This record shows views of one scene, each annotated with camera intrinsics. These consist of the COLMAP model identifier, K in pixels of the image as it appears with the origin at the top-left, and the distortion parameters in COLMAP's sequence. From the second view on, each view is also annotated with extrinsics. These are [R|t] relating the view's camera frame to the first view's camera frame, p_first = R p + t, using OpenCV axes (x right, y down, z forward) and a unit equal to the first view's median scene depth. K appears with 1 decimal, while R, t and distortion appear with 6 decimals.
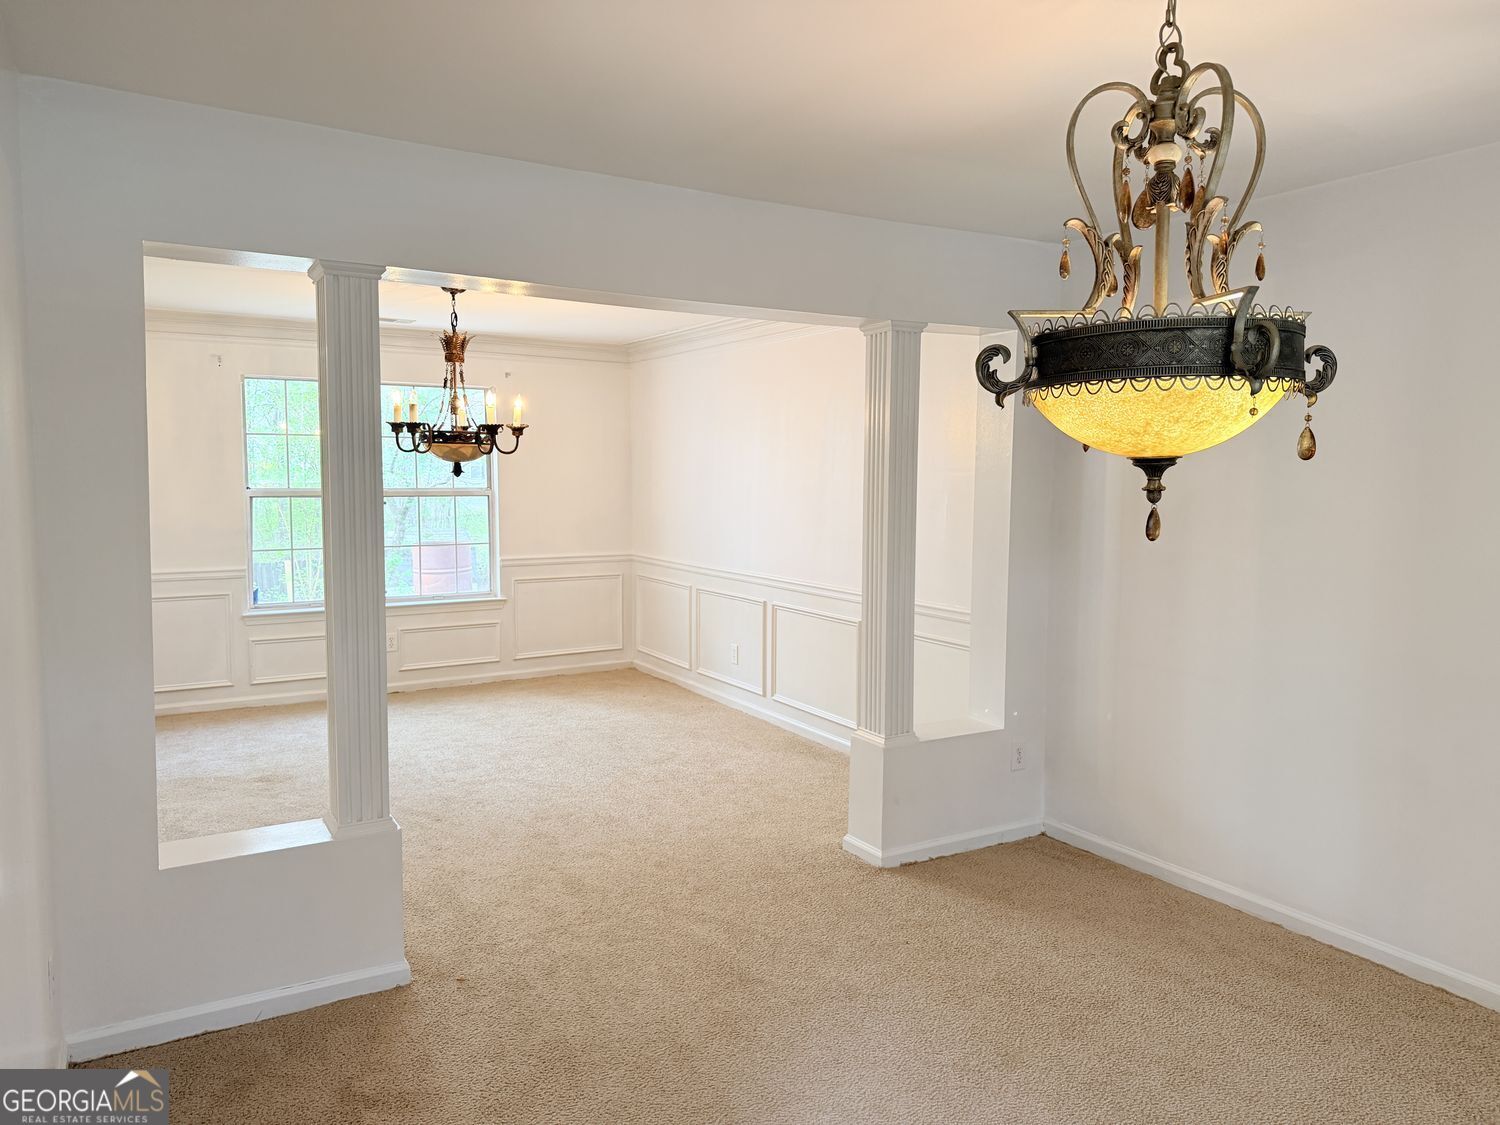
lens RADIAL K [[1067.8, 0, 742.7], [0, 1067.8, 570.7], [0, 0, 1]] dist [0.036247, -0.045355]
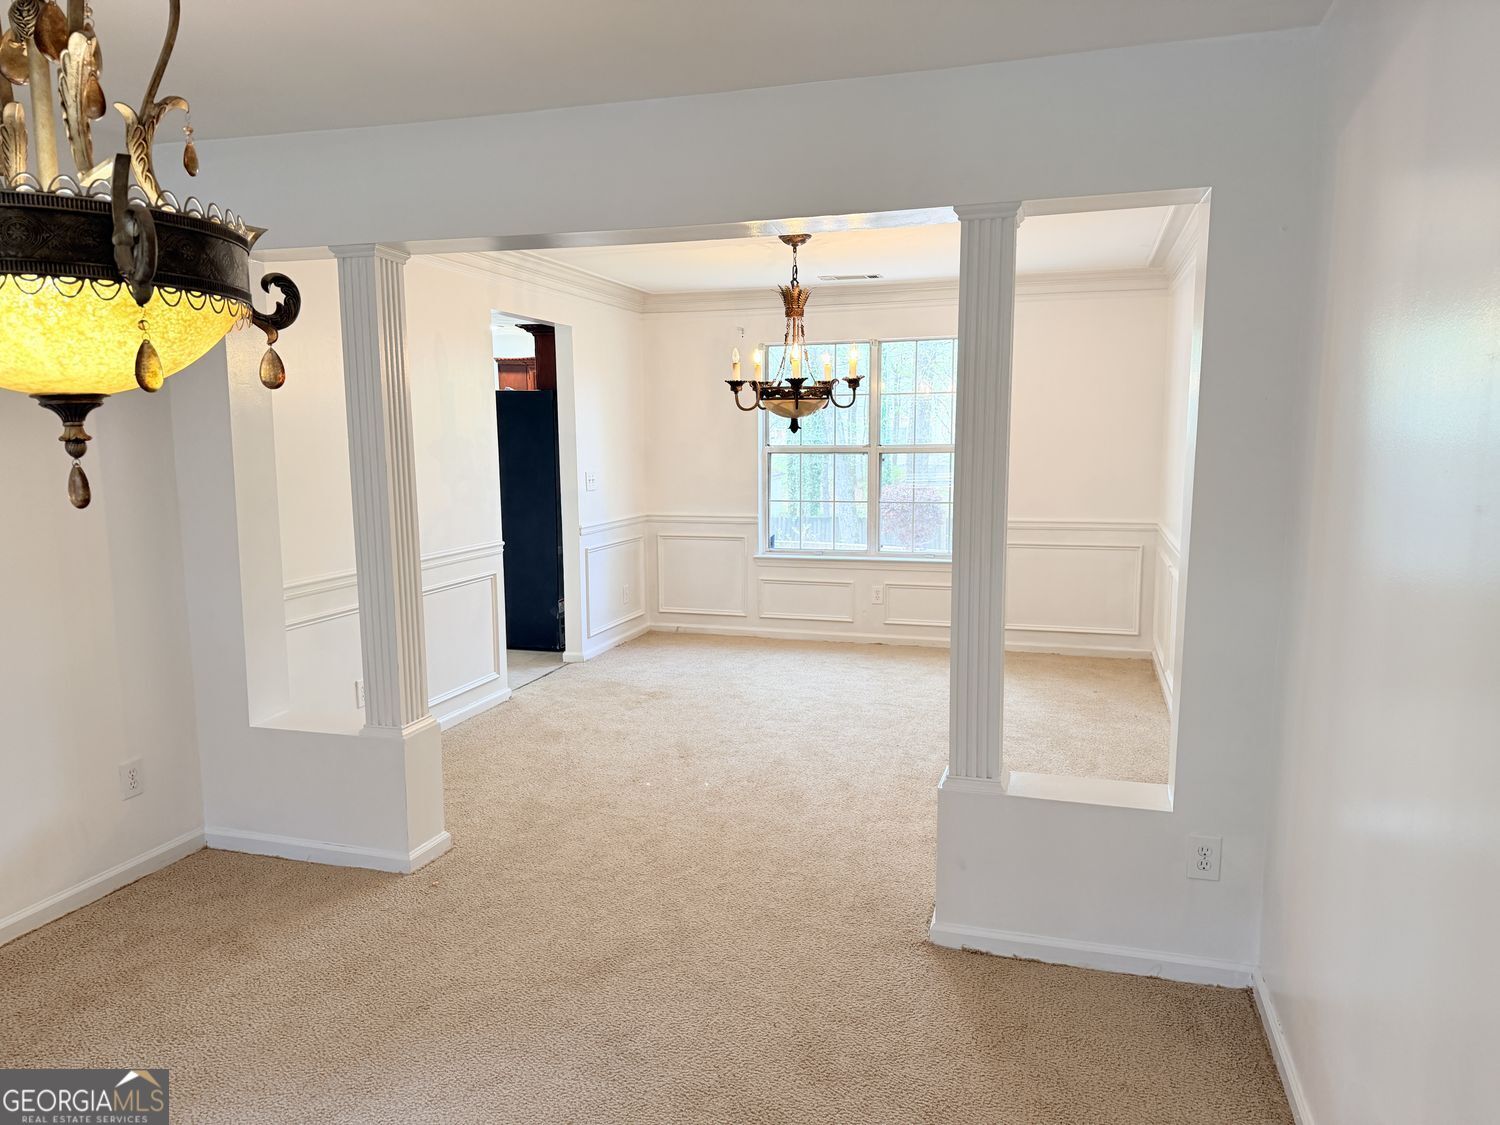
lens RADIAL K [[1067.8, 0, 777.0], [0, 1067.8, 579.3], [0, 0, 1]] dist [0.036247, -0.045355]
pose [[0.639584, 0.094662, -0.762871, 0.499646], [-0.058504, 0.995505, 0.074480, -0.024263], [0.766492, -0.003005, 0.642247, 0.344718]]
